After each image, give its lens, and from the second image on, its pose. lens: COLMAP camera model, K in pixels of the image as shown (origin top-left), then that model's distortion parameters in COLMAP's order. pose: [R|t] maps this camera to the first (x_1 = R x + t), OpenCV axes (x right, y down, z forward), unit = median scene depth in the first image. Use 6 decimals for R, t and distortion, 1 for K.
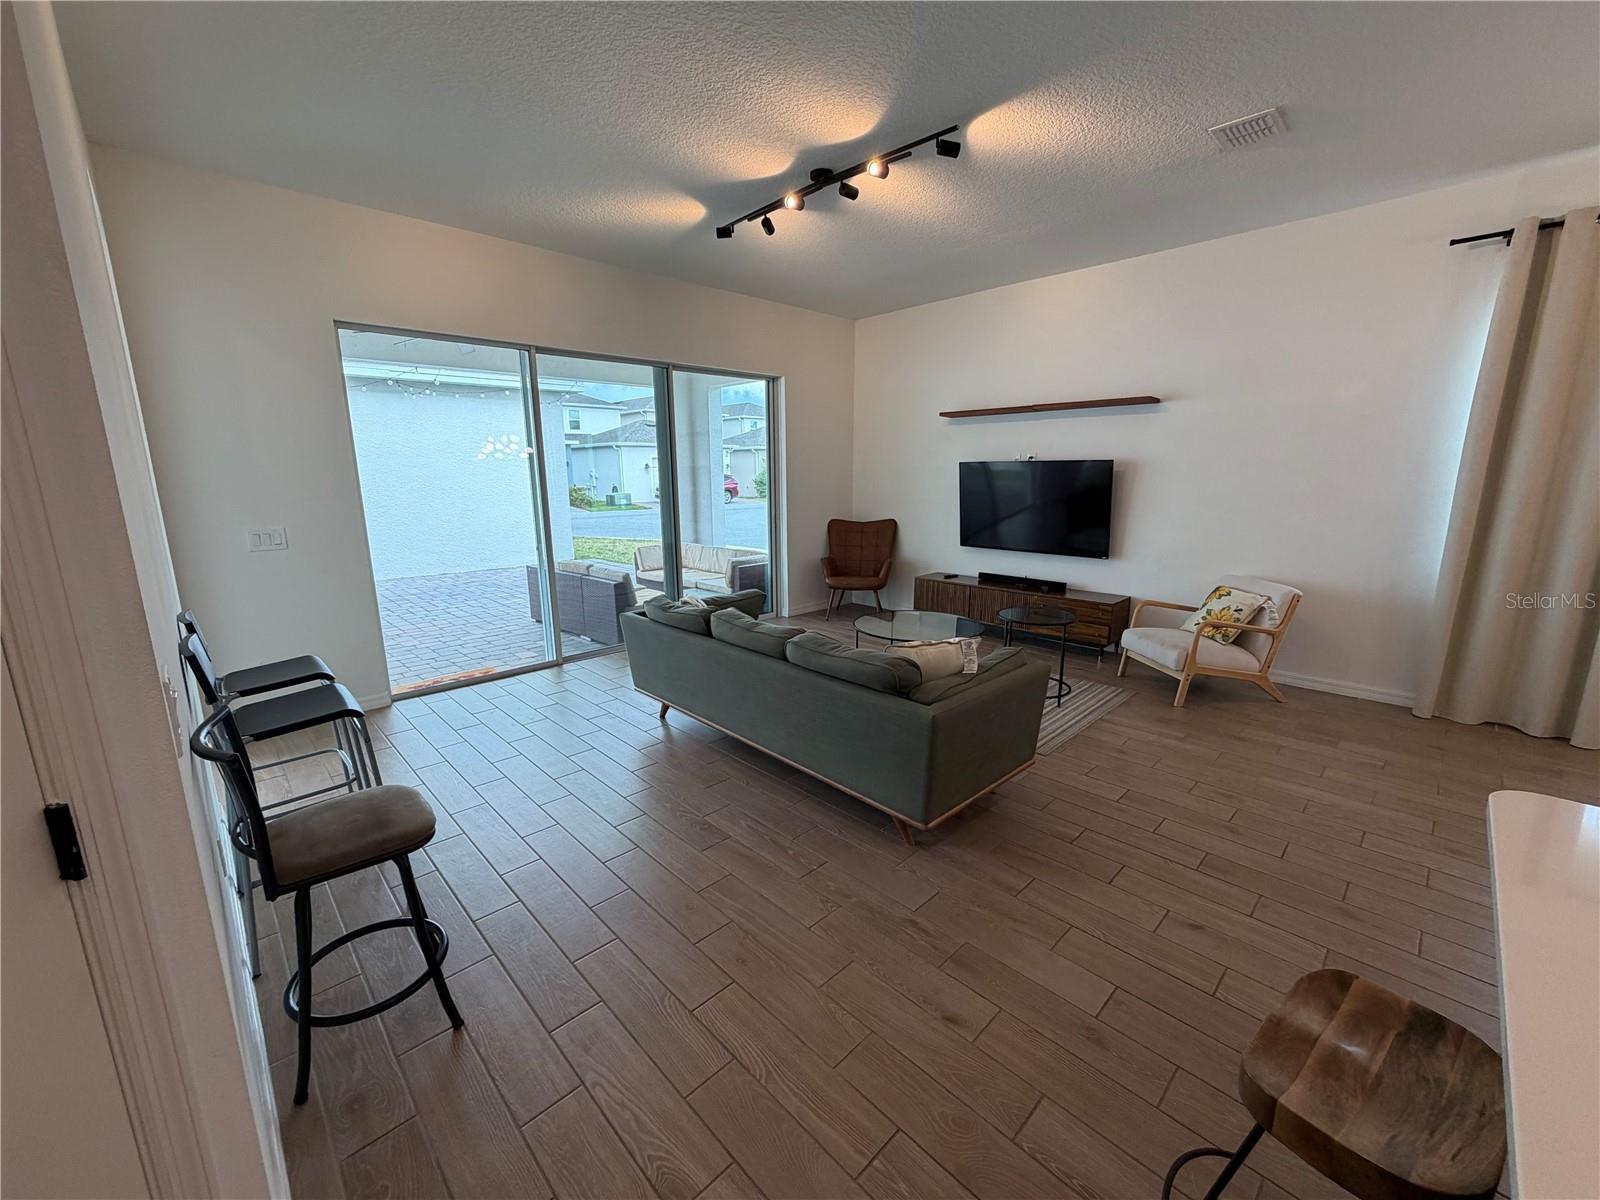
lens RADIAL K [[642.3, 0, 794.2], [0, 642.3, 599.9], [0, 0, 1]] dist [0.002098, -0.000247]
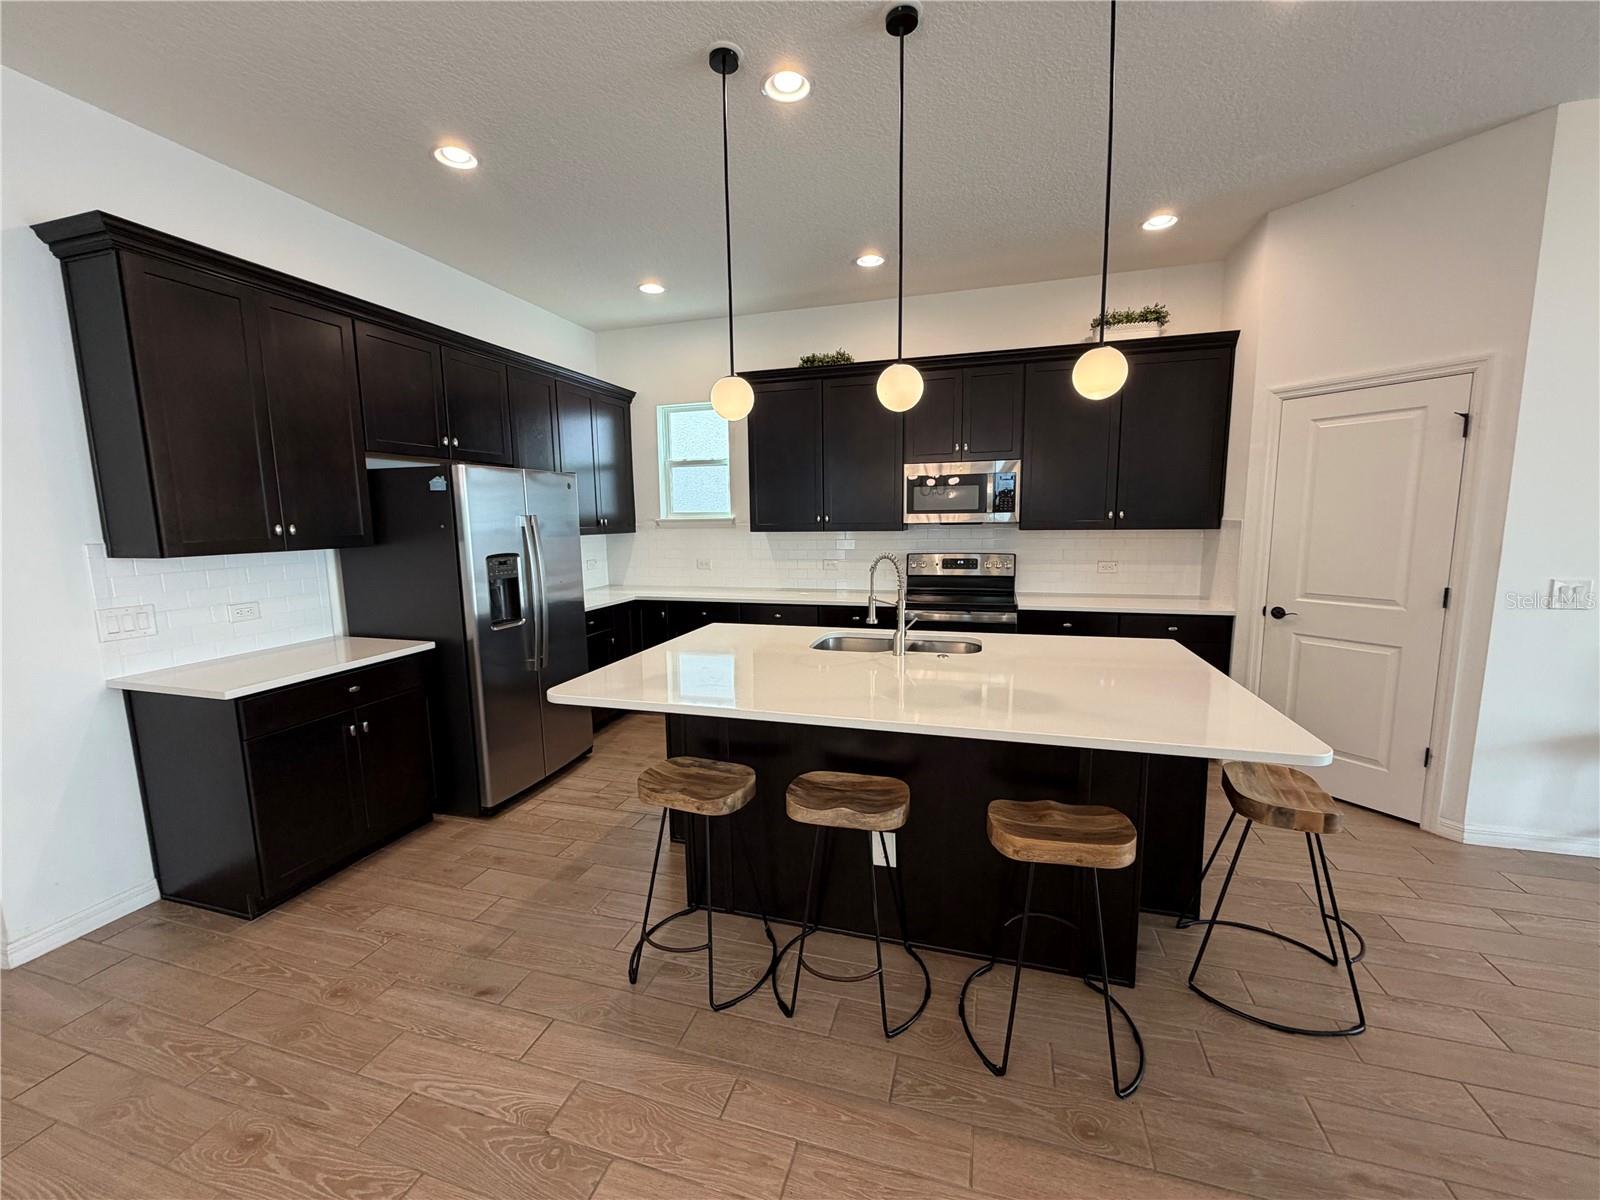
lens RADIAL K [[642.3, 0, 794.5], [0, 642.3, 601.2], [0, 0, 1]] dist [0.002098, -0.000247]
pose [[-0.872945, 0.086314, -0.480122, 0.894462], [-0.076010, 0.948134, 0.308649, -0.108996], [0.481860, 0.305928, -0.821108, 0.486801]]
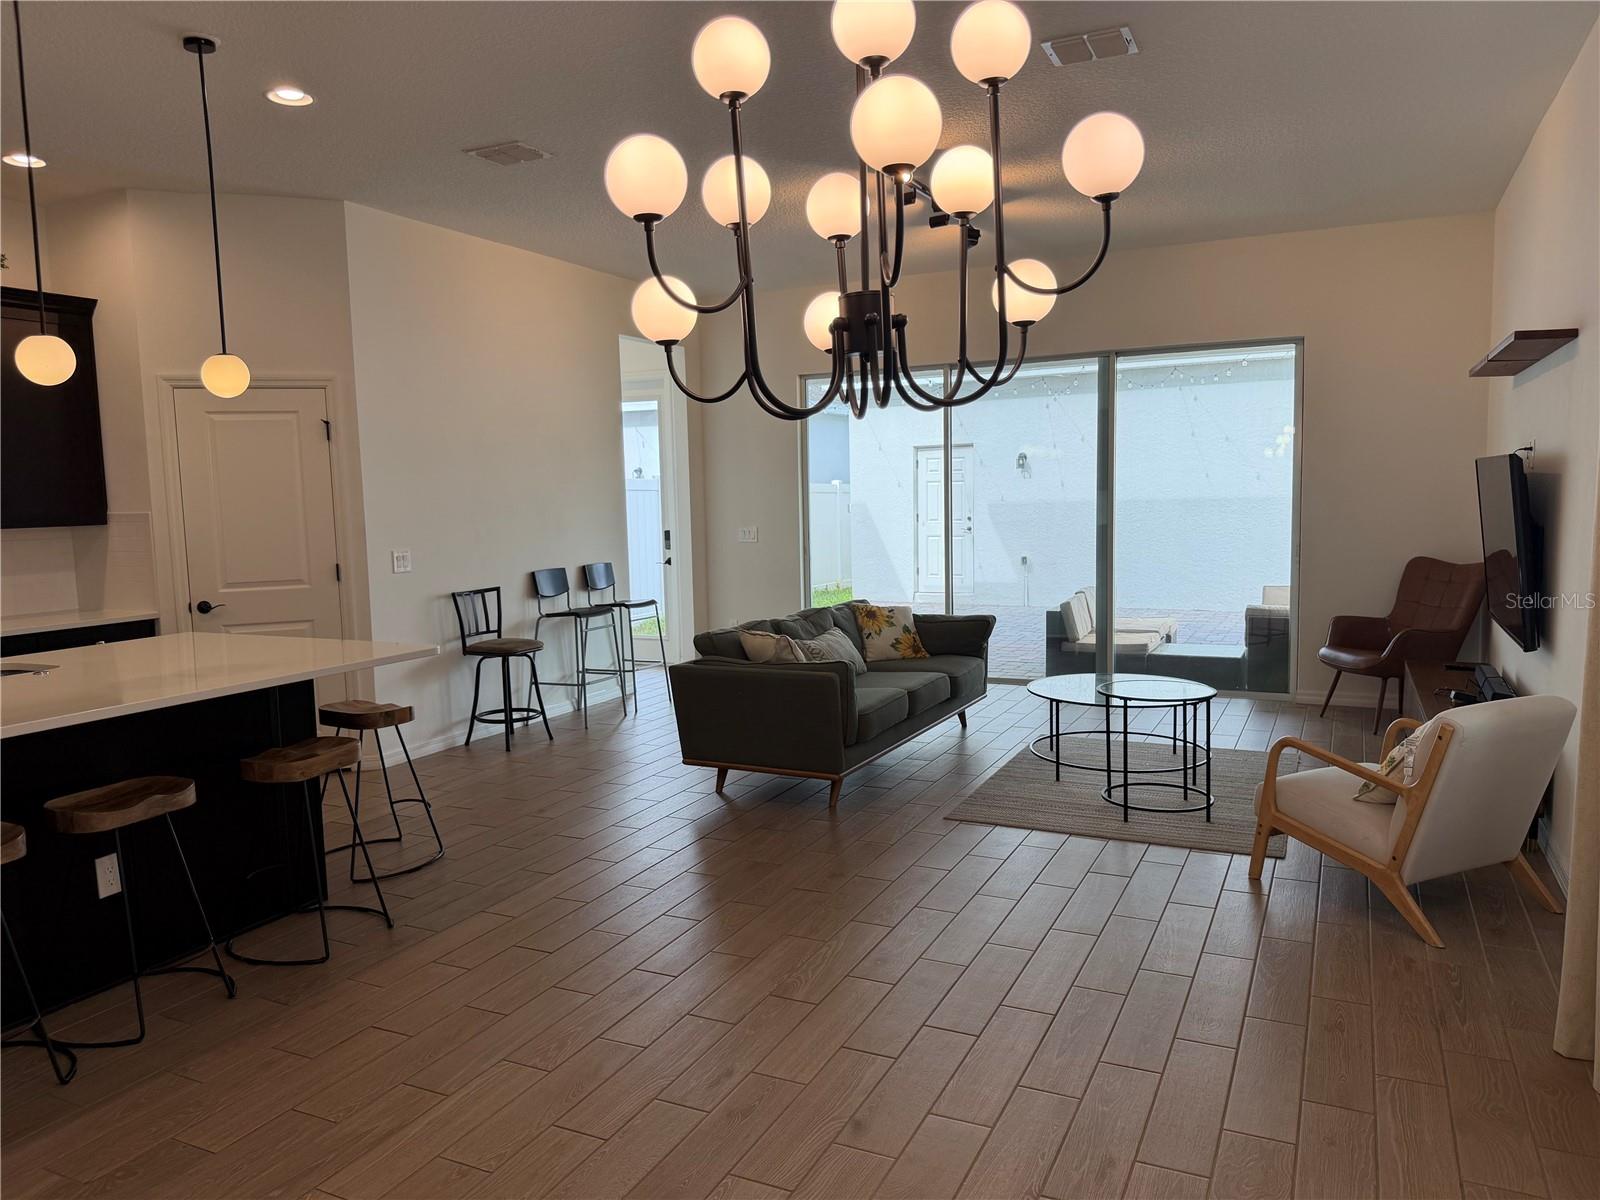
lens RADIAL K [[1125.3, 0, 794.6], [0, 1125.3, 615.2], [0, 0, 1]] dist [0.046483, -0.047719]
pose [[0.341814, 0.103916, -0.934005, 1.647497], [-0.167463, 0.984696, 0.048270, -0.058445], [0.924727, 0.139912, 0.353985, 0.251283]]
